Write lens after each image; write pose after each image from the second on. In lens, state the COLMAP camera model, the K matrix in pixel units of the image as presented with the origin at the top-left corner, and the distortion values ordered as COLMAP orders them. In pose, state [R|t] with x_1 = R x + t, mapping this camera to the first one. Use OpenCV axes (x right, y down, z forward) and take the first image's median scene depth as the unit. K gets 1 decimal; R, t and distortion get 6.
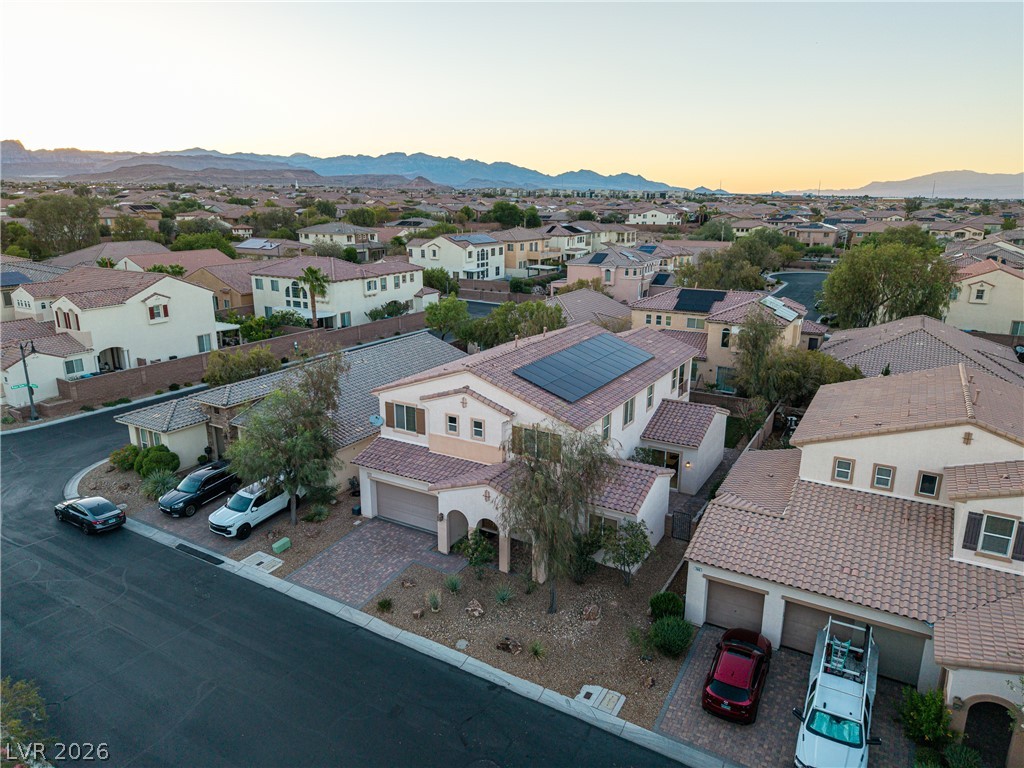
lens RADIAL K [[680.0, 0, 506.2], [0, 680.0, 386.8], [0, 0, 1]] dist [0.042175, -0.054330]
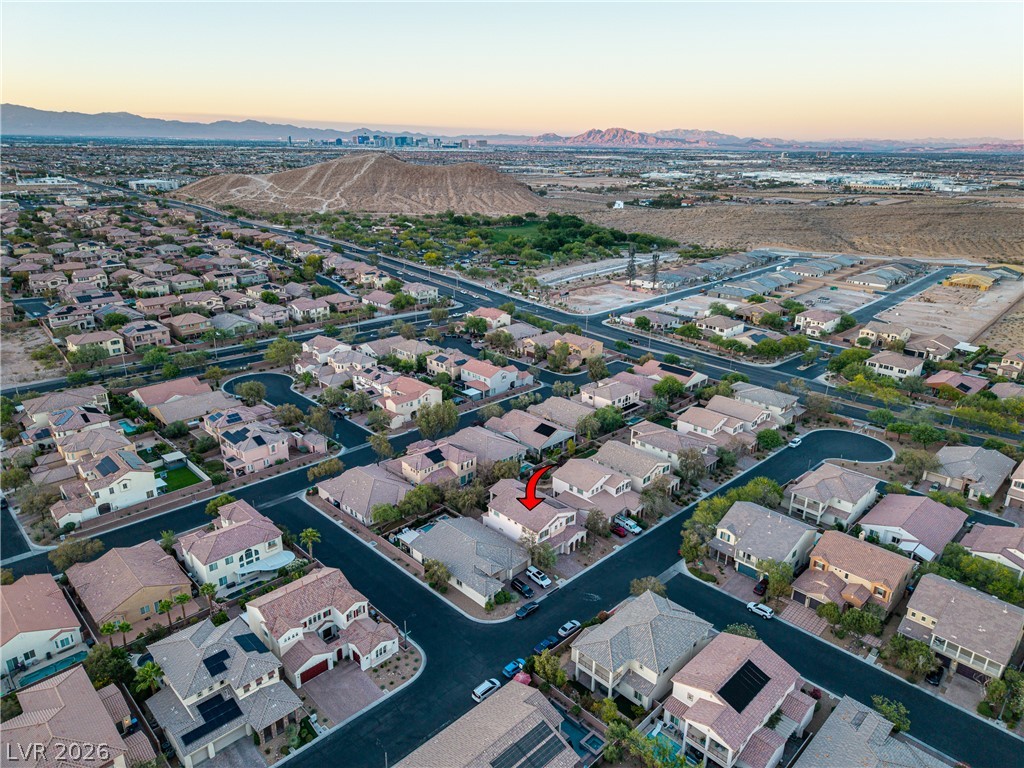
lens RADIAL K [[680.0, 0, 506.2], [0, 680.0, 386.8], [0, 0, 1]] dist [0.042175, -0.054330]
pose [[0.259732, -0.332843, 0.906507, -3.608132], [0.251540, 0.929637, 0.269265, -1.918511], [-0.932345, 0.158086, 0.325180, -0.170284]]
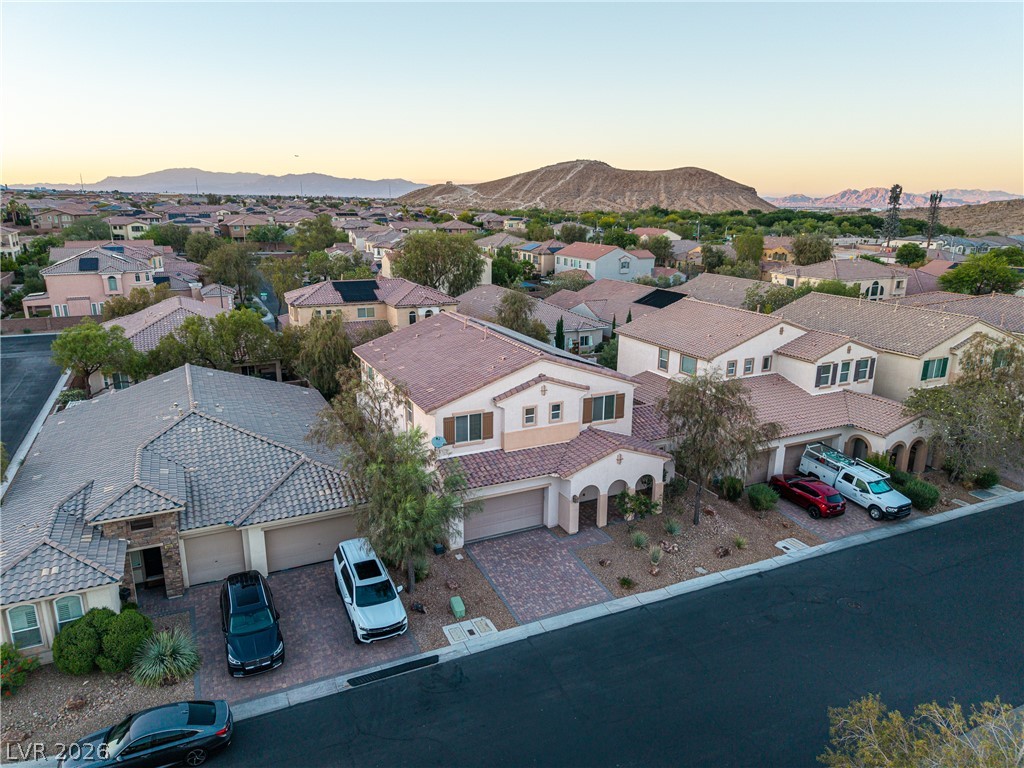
lens RADIAL K [[680.0, 0, 506.2], [0, 680.0, 386.8], [0, 0, 1]] dist [0.042175, -0.054330]
pose [[0.558250, -0.221786, 0.799480, -0.915487], [0.216817, 0.969121, 0.117450, -0.115208], [-0.800842, 0.107774, 0.589099, 0.439885]]
